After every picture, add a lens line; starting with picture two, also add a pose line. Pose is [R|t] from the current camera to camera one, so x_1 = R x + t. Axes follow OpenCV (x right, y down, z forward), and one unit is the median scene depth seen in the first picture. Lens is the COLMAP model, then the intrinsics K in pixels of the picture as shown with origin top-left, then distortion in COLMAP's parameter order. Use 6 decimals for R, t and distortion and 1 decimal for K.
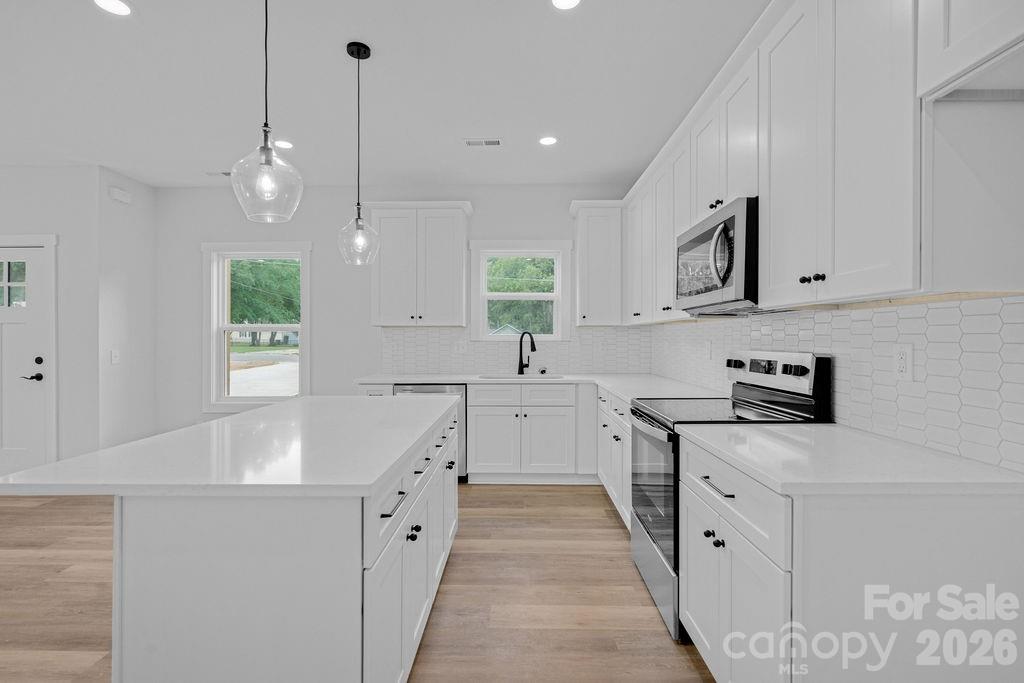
lens RADIAL K [[472.2, 0, 502.6], [0, 472.2, 339.6], [0, 0, 1]] dist [-0.003140, -0.000715]
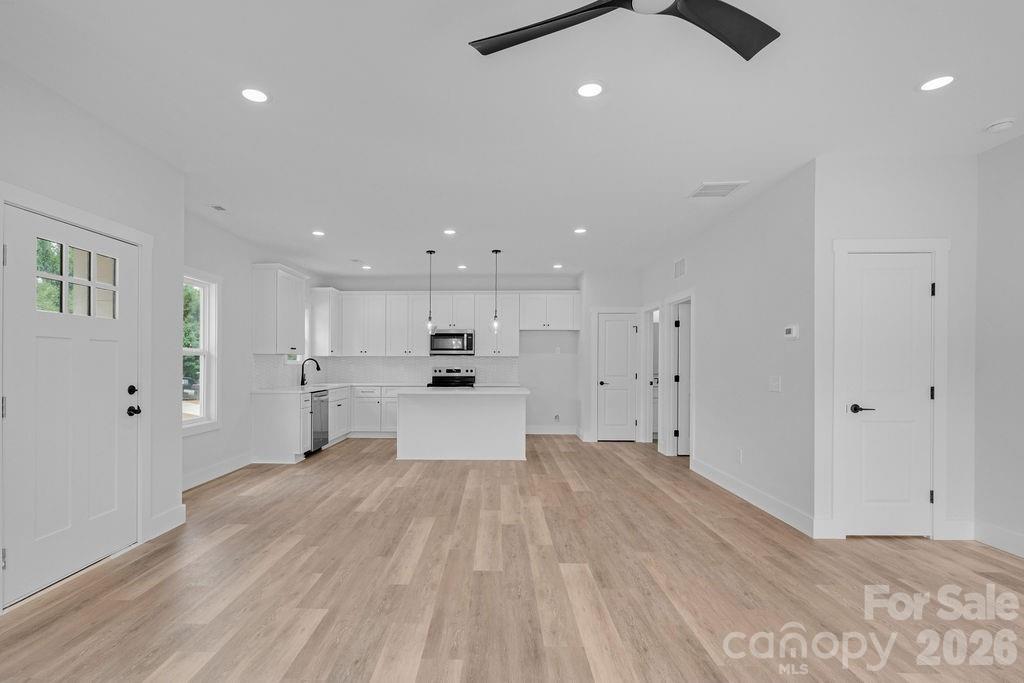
lens RADIAL K [[493.0, 0, 485.6], [0, 493.0, 363.7], [0, 0, 1]] dist [-0.002438, -0.000086]
pose [[0.003067, 0.000390, 0.999995, -1.842513], [0.000403, 1.000000, -0.000391, 0.001760], [-0.999995, 0.000404, 0.003066, 0.422415]]
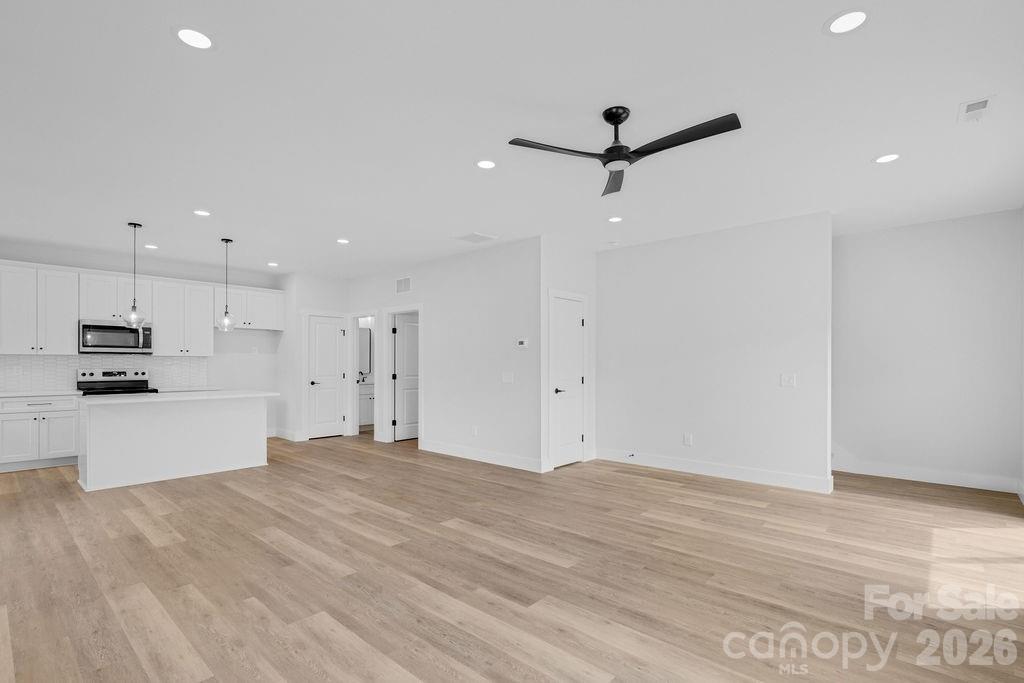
lens RADIAL K [[481.6, 0, 509.1], [0, 481.6, 359.7], [0, 0, 1]] dist [0.000757, -0.000339]
pose [[-0.755590, 0.006803, 0.655009, -1.797499], [0.001956, 0.999965, -0.008129, 0.000097], [-0.655042, -0.004861, -0.755577, 0.932528]]
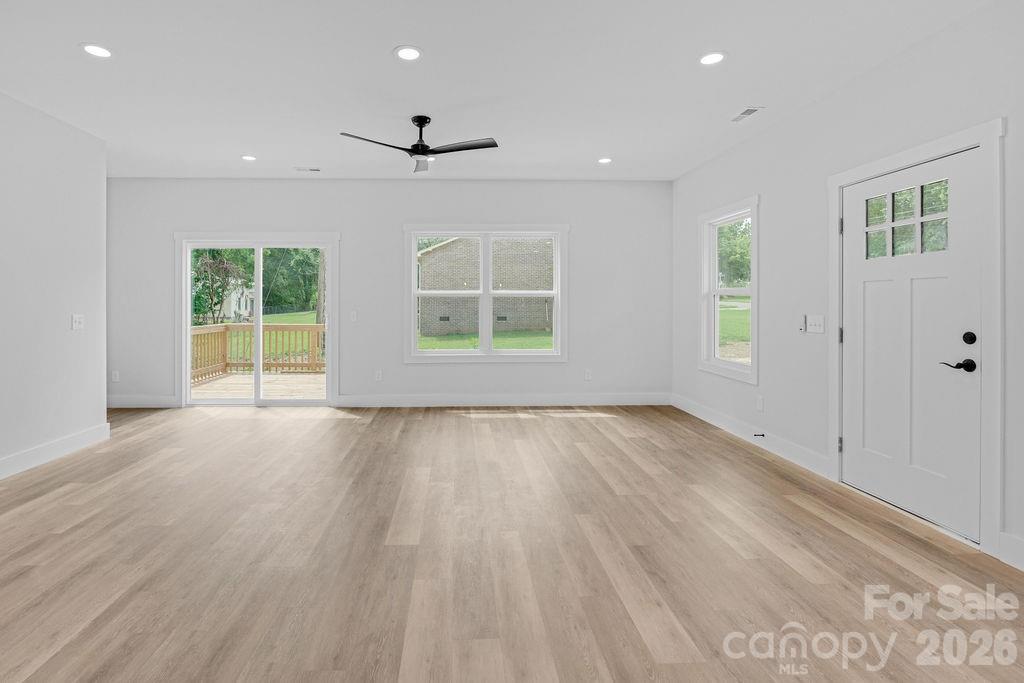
lens RADIAL K [[498.2, 0, 505.2], [0, 498.2, 307.8], [0, 0, 1]] dist [-0.002835, -0.000118]
pose [[0.119361, 0.007872, -0.992820, -0.437779], [-0.002645, 0.999968, 0.007610, 0.002681], [0.992847, 0.001718, 0.119378, 0.344671]]
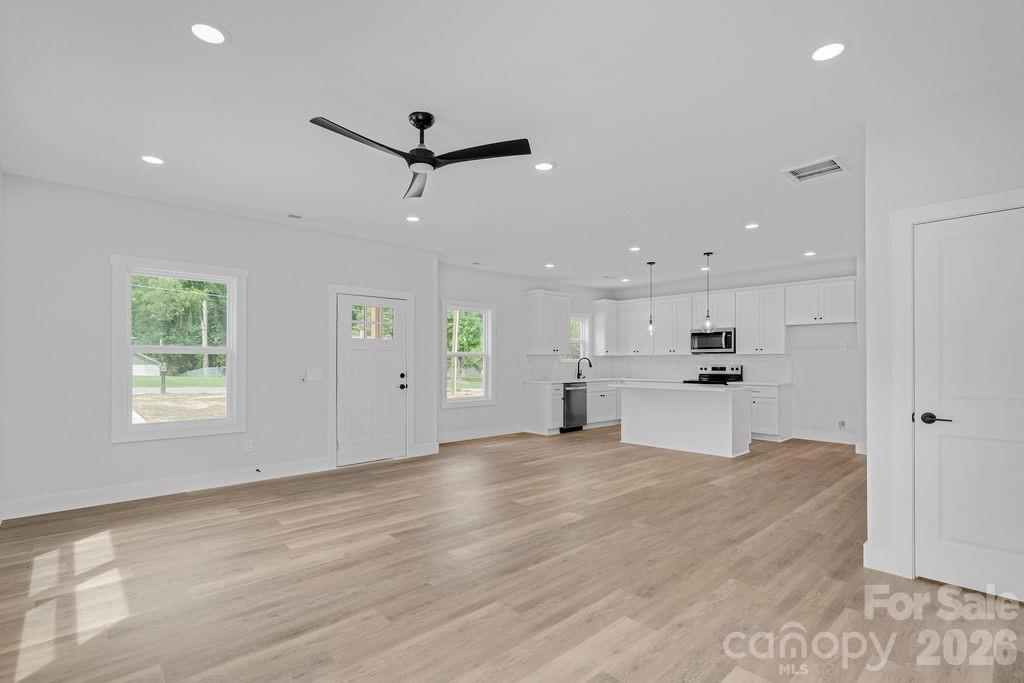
lens RADIAL K [[481.6, 0, 509.1], [0, 481.6, 359.7], [0, 0, 1]] dist [0.000757, -0.000339]
pose [[0.714314, 0.002945, 0.699819, -1.861235], [0.001066, 0.999985, -0.005296, 0.002000], [-0.699825, 0.004529, 0.714300, -0.312170]]
